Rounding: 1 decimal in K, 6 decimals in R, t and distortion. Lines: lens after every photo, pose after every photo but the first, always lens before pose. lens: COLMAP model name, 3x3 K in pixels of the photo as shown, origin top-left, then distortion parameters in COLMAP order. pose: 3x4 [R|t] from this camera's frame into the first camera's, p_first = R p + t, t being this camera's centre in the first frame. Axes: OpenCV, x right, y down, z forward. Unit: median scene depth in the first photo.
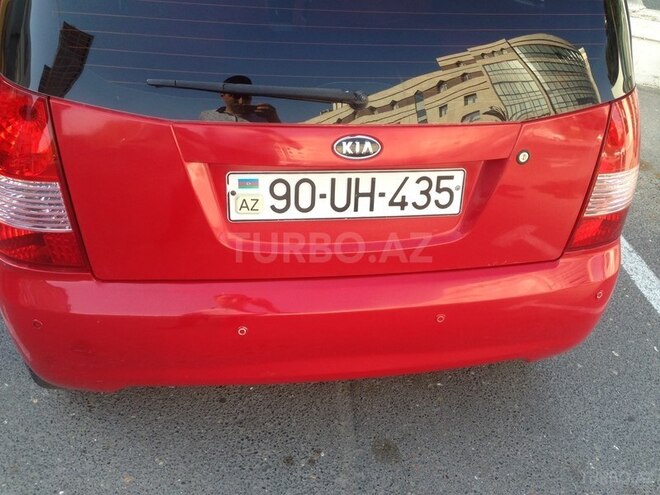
lens RADIAL K [[602.0, 0, 330.0], [0, 602.0, 247.5], [0, 0, 1]] dist [0.140223, -0.233634]
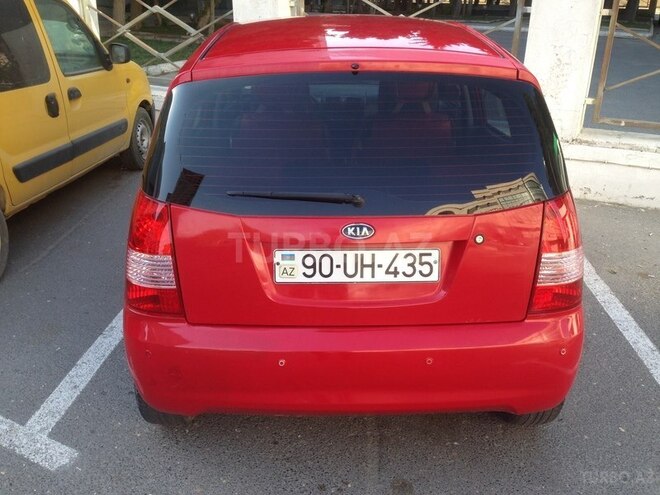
lens RADIAL K [[627.9, 0, 330.0], [0, 627.9, 247.5], [0, 0, 1]] dist [0.092033, 0.008163]
pose [[0.984554, -0.015110, -0.174426, 0.229201], [-0.029069, 0.968333, -0.247964, 0.242911], [0.172649, 0.249205, 0.952937, -0.453883]]
